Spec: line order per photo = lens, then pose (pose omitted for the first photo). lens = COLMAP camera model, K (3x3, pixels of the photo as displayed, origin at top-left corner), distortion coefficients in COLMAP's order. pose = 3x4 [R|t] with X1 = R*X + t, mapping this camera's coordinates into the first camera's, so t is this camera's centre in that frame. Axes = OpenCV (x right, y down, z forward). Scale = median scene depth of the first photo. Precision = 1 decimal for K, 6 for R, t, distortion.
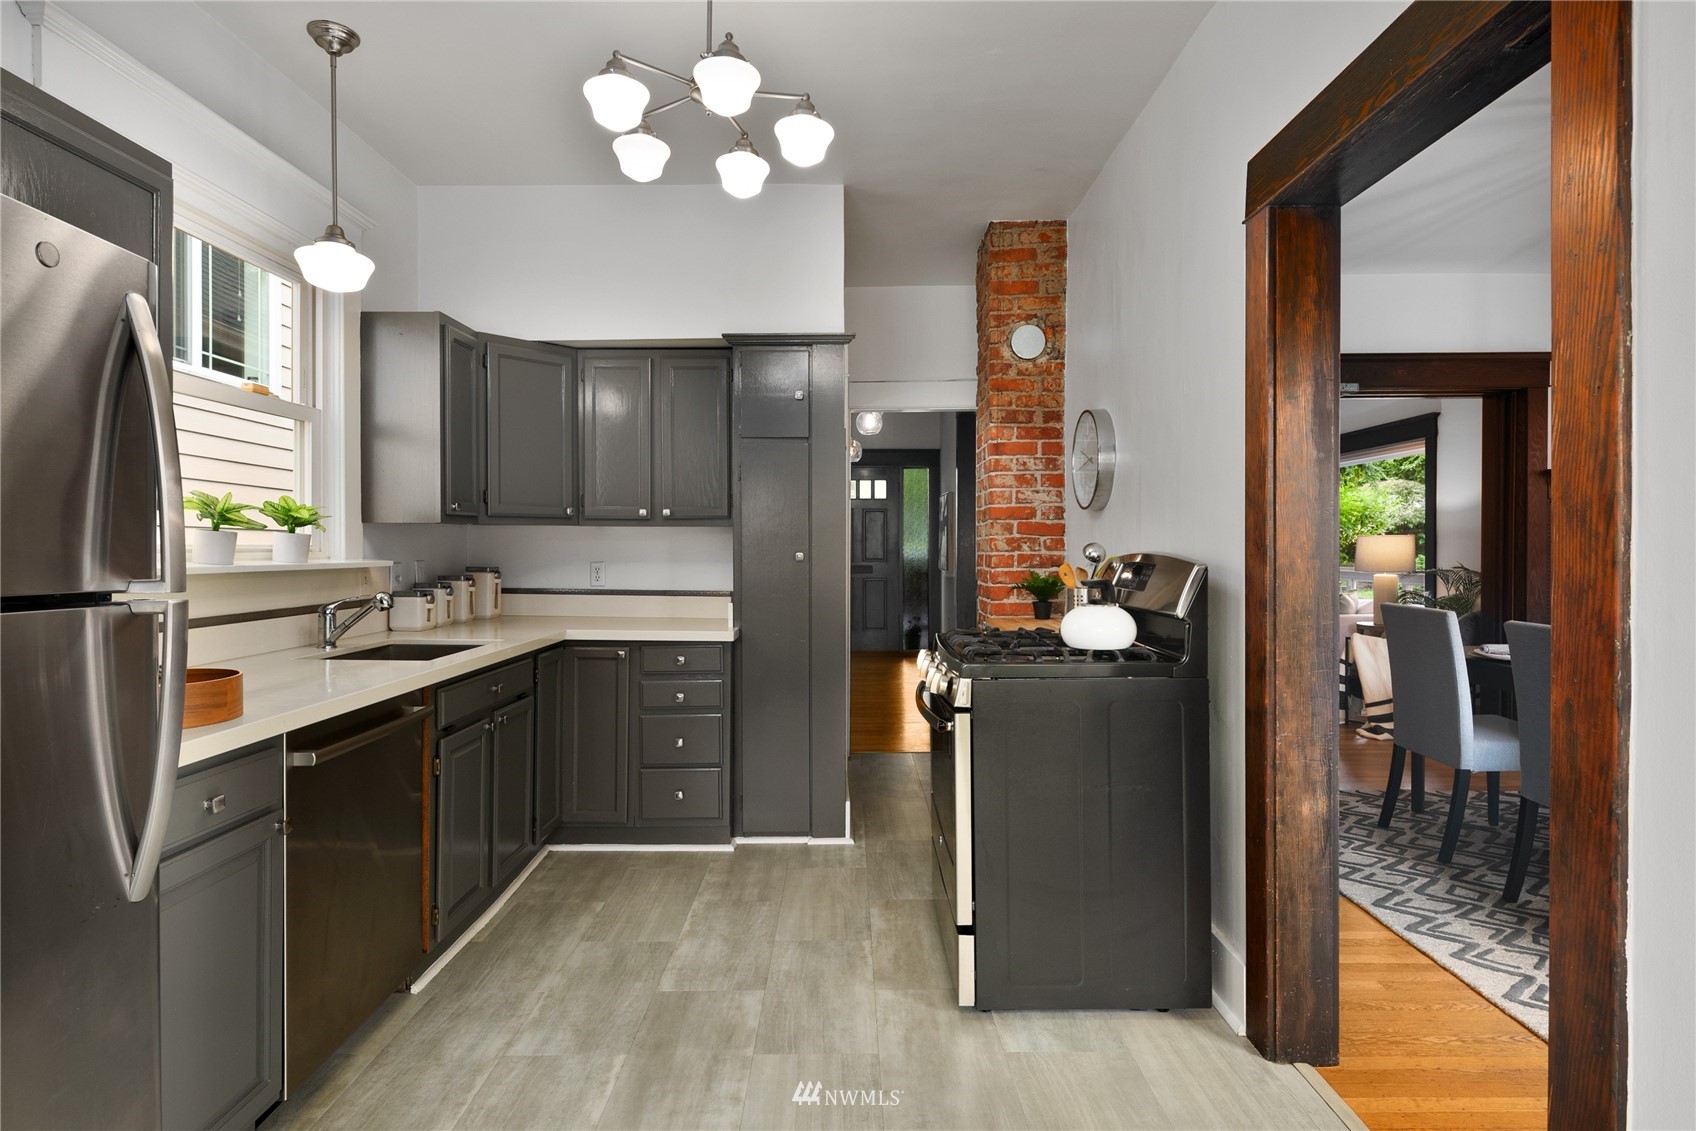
lens RADIAL K [[862.2, 0, 846.9], [0, 862.2, 556.5], [0, 0, 1]] dist [0.000792, -0.000819]
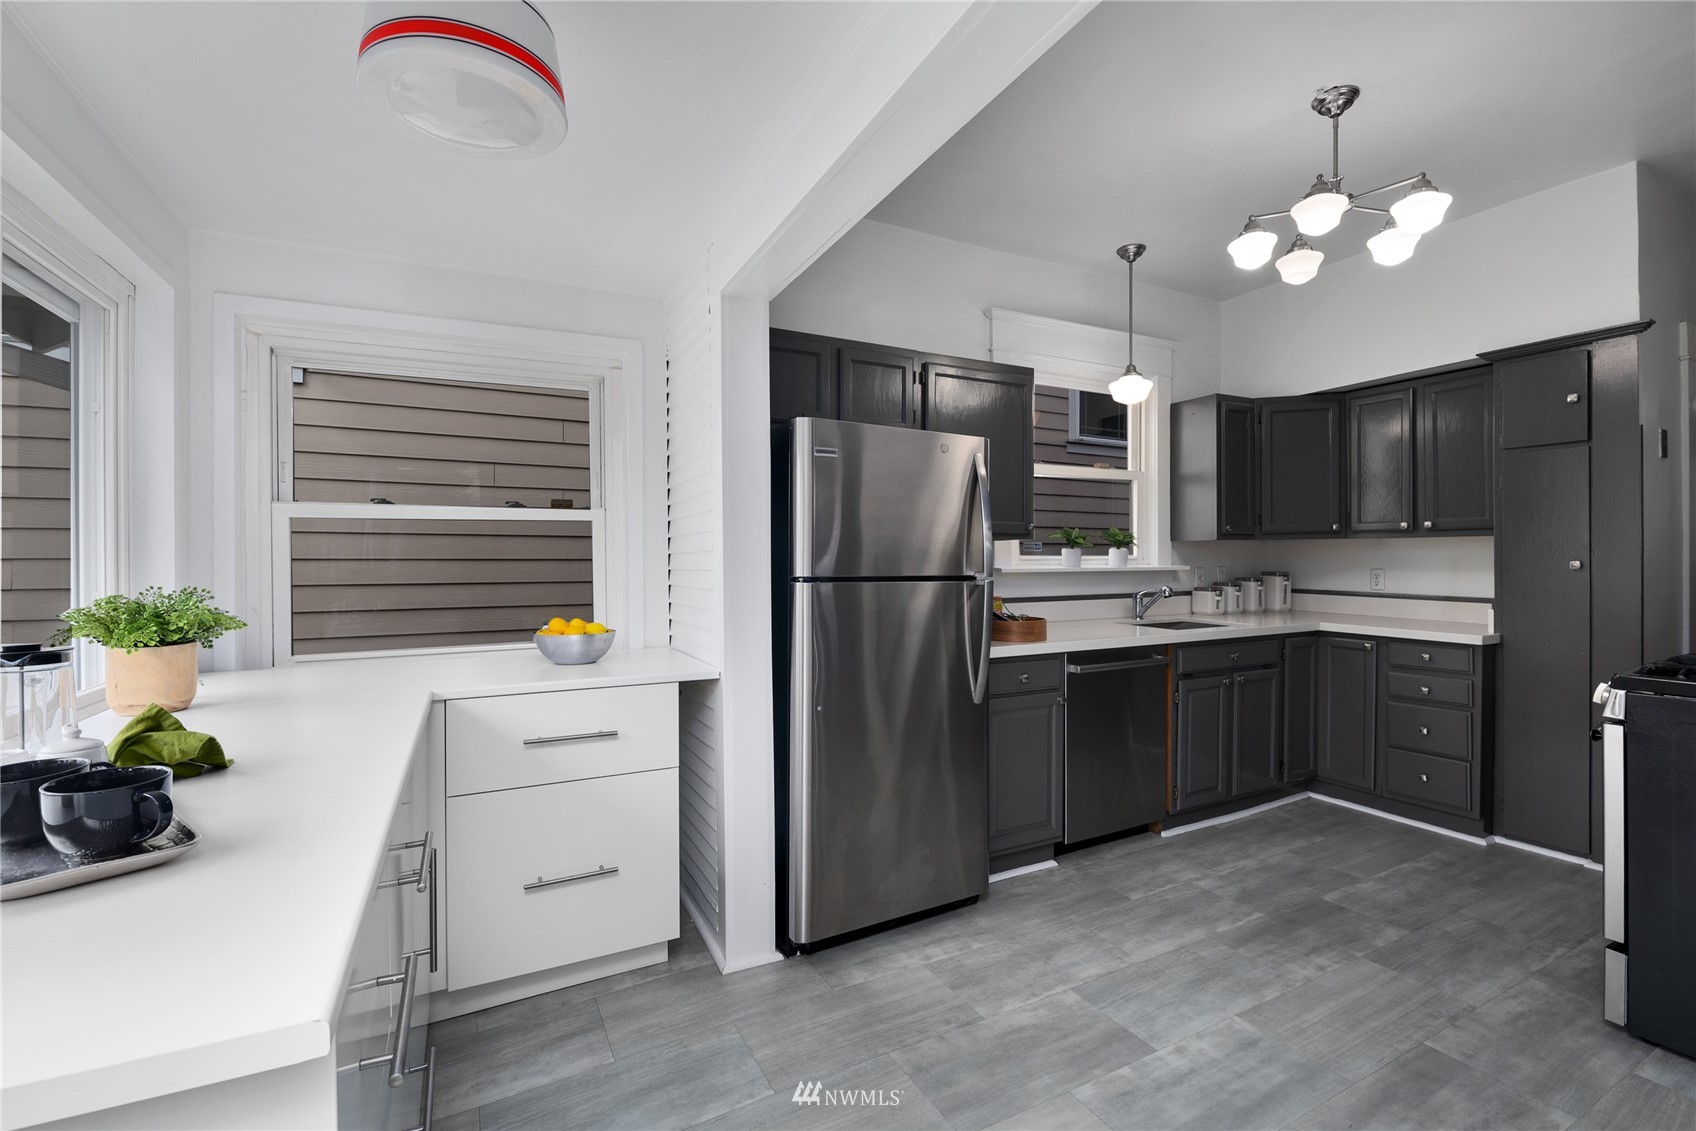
lens RADIAL K [[730.4, 0, 848.0], [0, 730.4, 563.5], [0, 0, 1]] dist [0.001175, 0.000502]
pose [[0.463797, 0.004179, -0.885932, 0.366714], [-0.005423, 0.999984, 0.001878, 0.001266], [0.885925, 0.003934, 0.463812, -0.125313]]
